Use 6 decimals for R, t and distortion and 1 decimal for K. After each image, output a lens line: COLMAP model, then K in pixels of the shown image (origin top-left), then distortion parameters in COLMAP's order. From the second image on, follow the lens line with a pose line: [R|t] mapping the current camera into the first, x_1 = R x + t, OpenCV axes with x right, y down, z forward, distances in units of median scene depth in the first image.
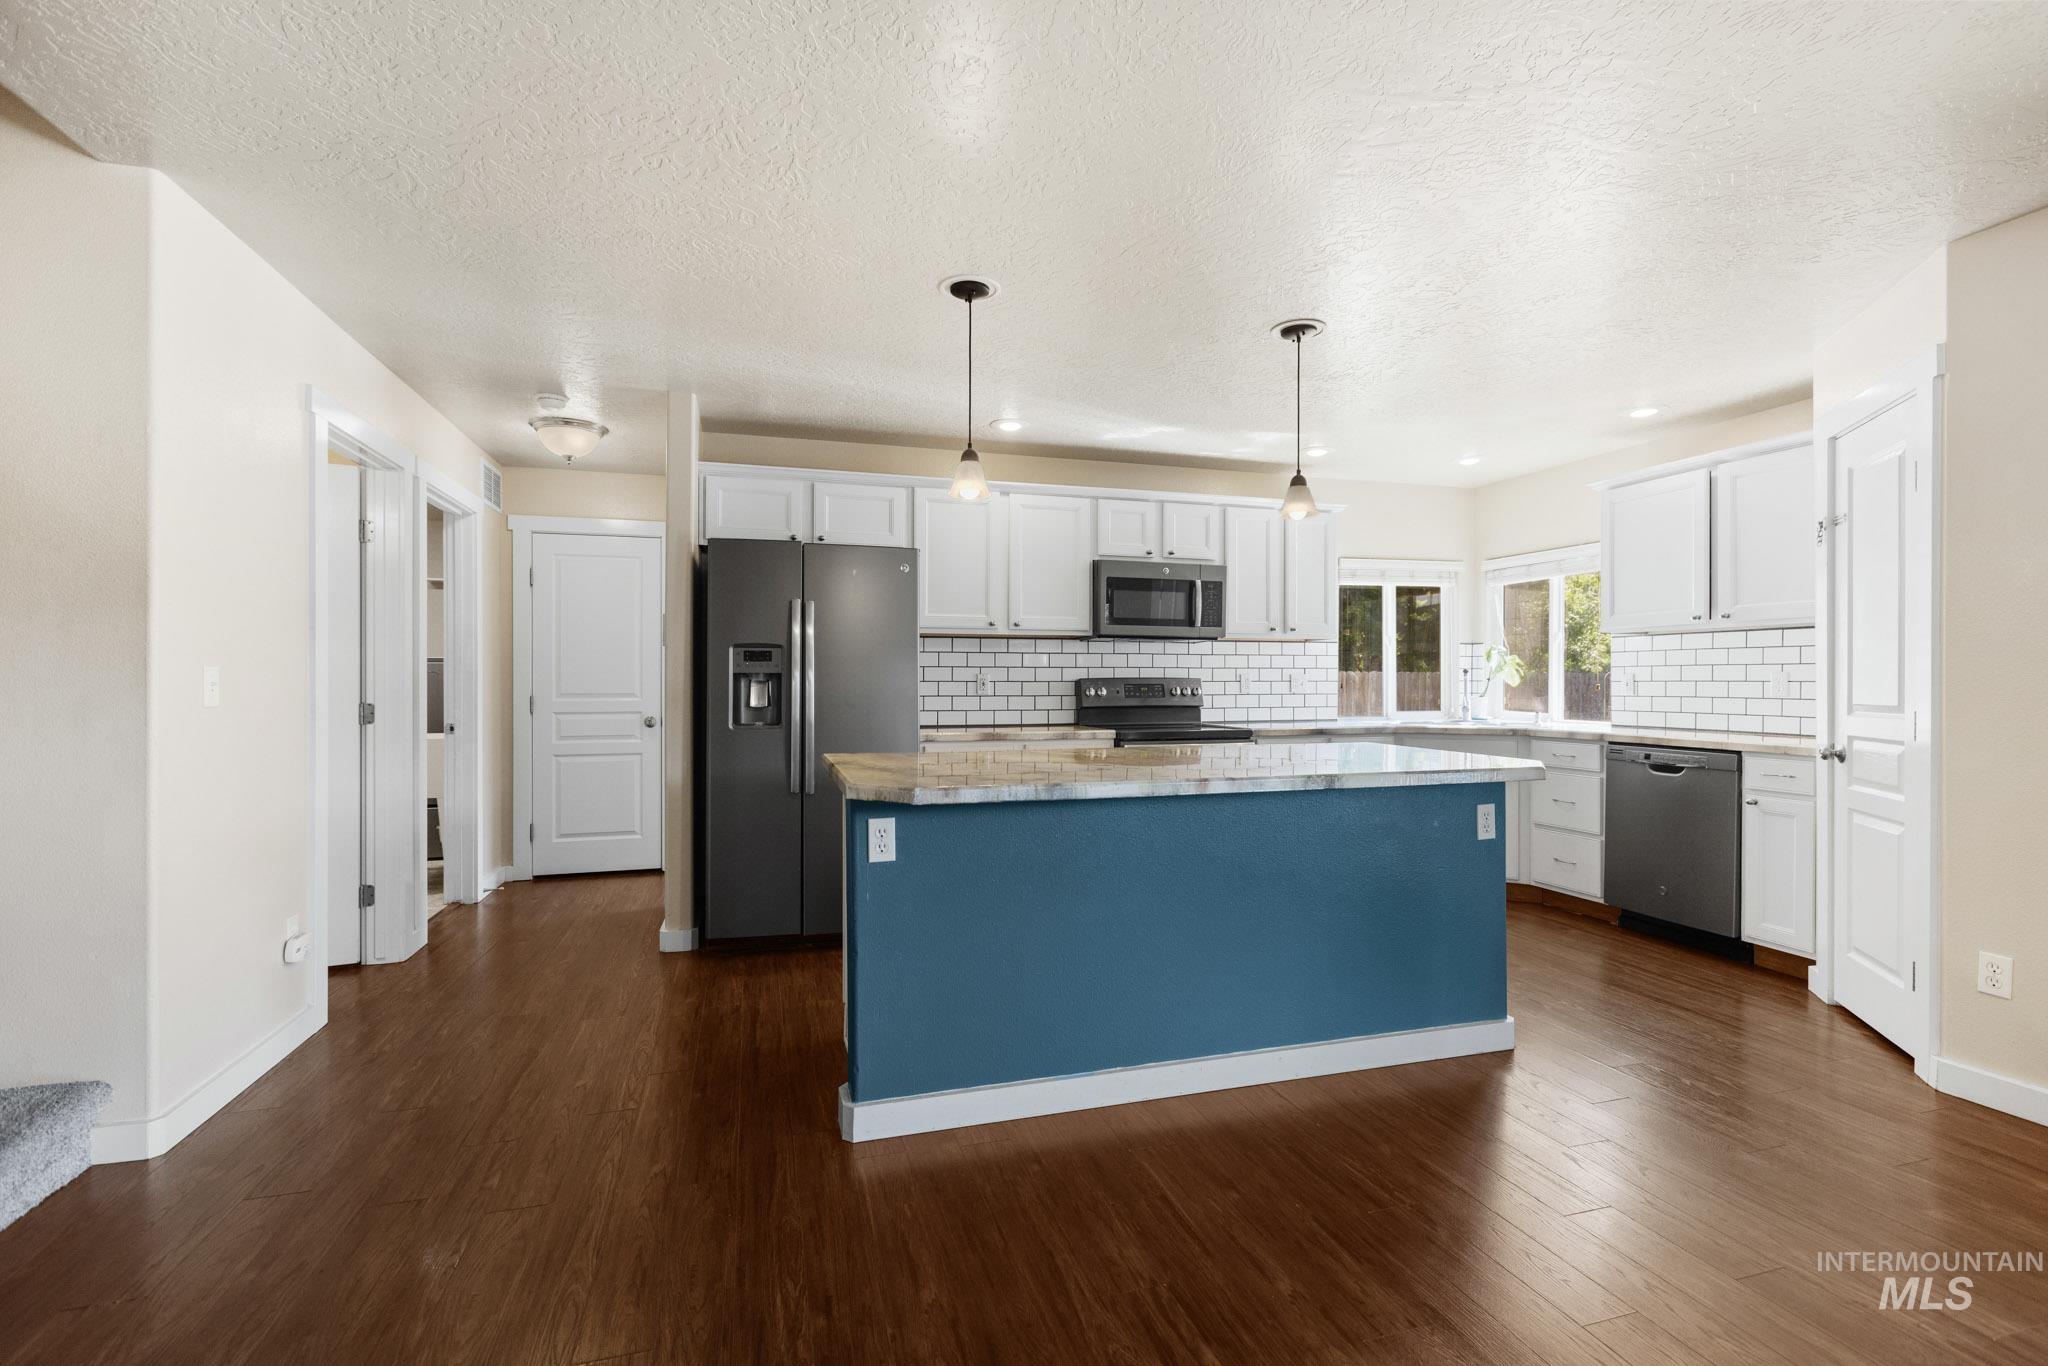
lens RADIAL K [[914.5, 0, 1030.8], [0, 914.5, 684.2], [0, 0, 1]] dist [0.000726, -0.000073]
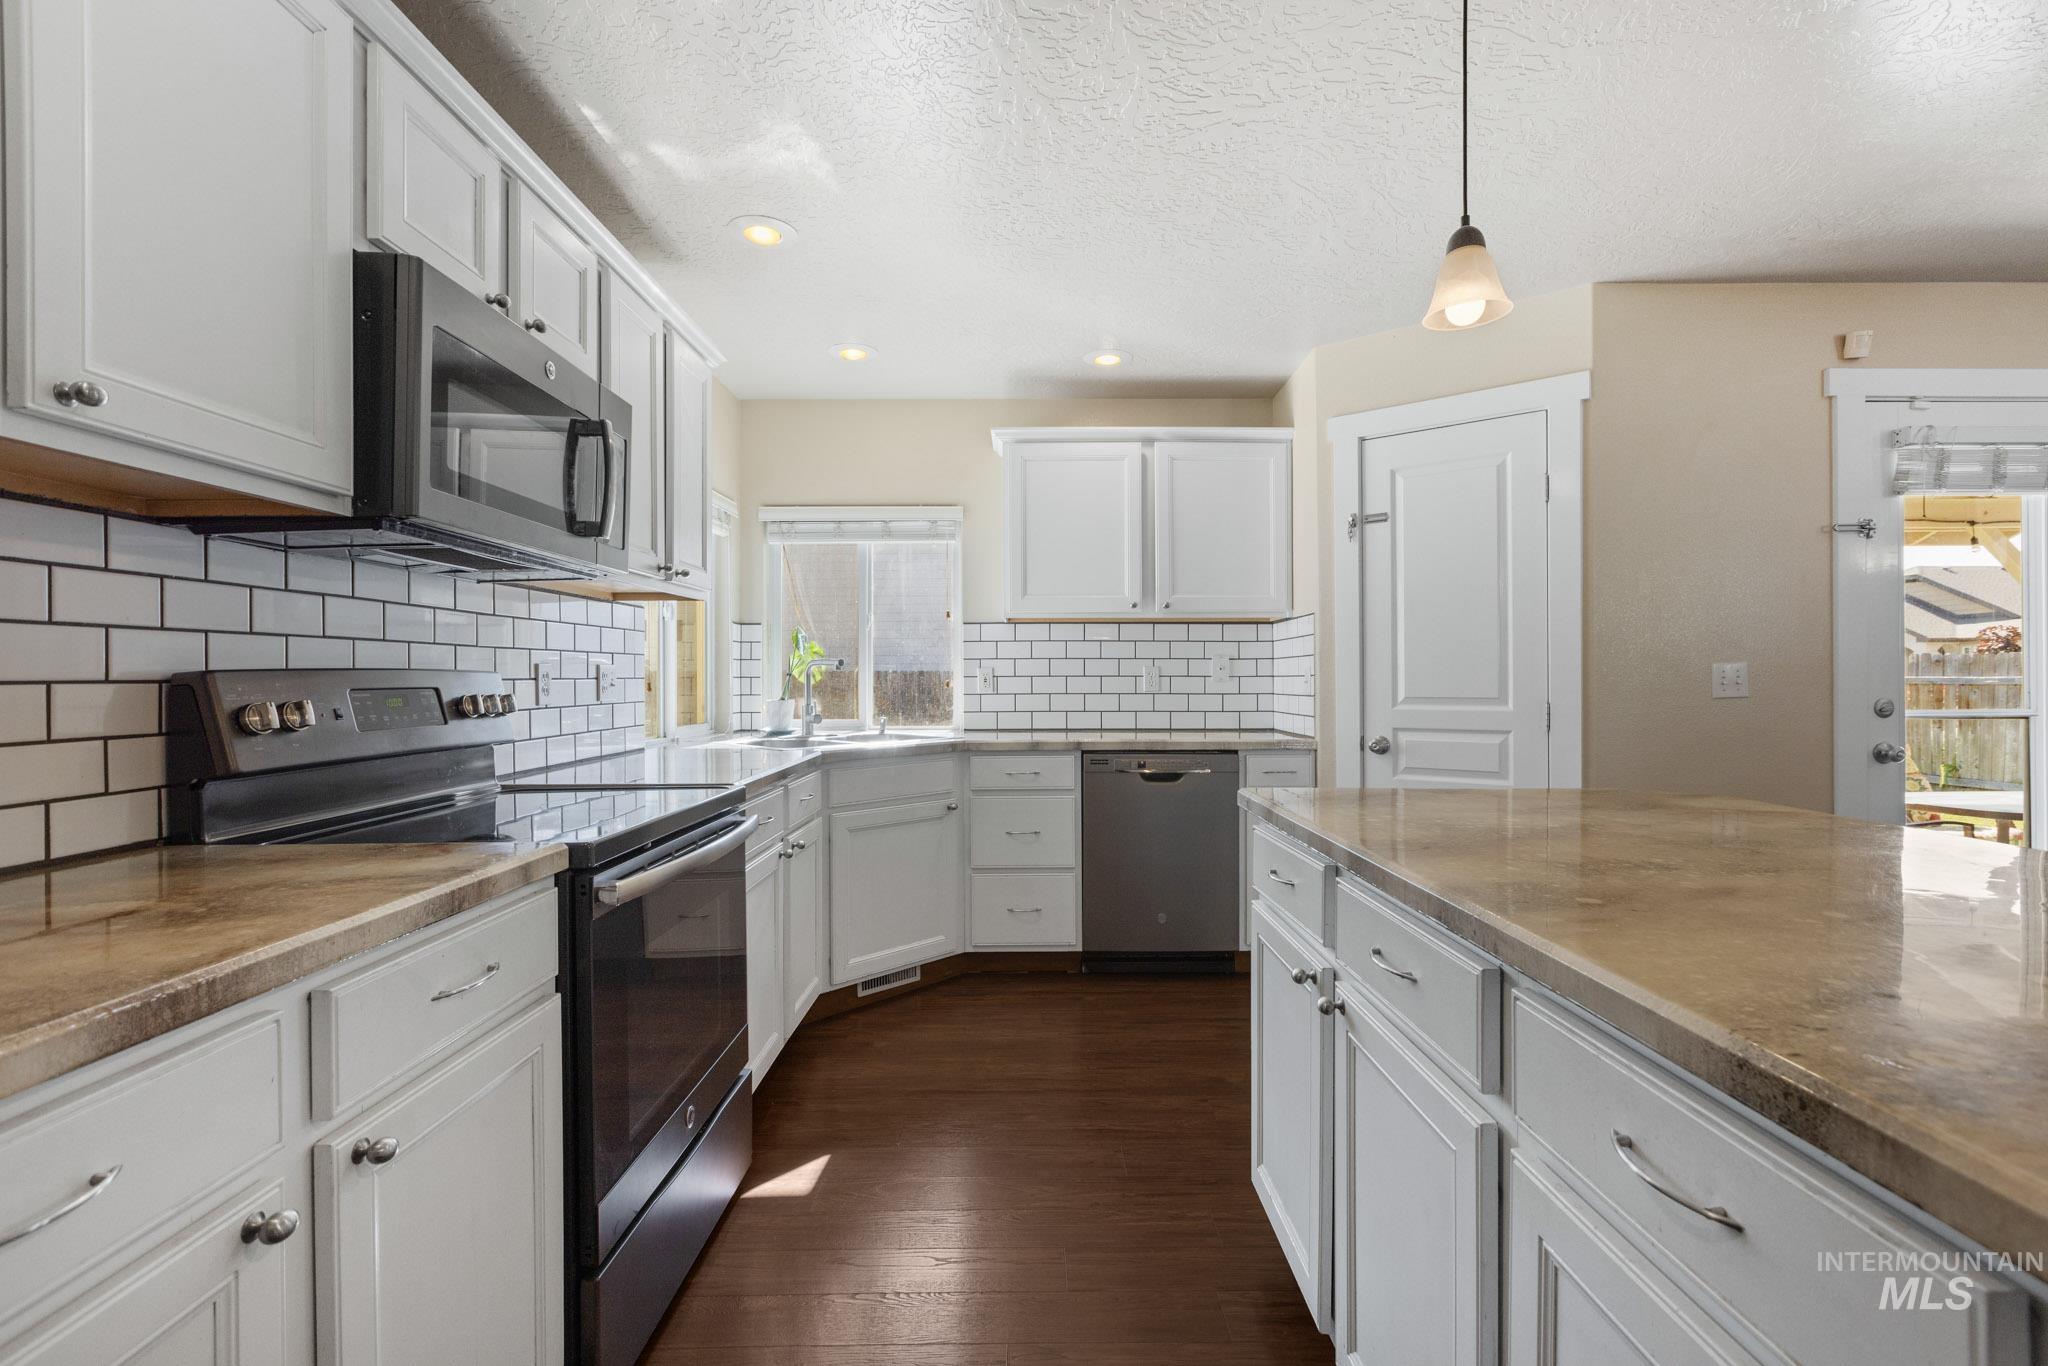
lens RADIAL K [[914.5, 0, 1030.8], [0, 914.5, 684.2], [0, 0, 1]] dist [0.000726, -0.000073]
pose [[0.289584, -0.009735, 0.957103, -0.157325], [0.006602, 0.999945, 0.008173, -0.003173], [-0.957130, 0.003952, 0.289633, 0.801867]]
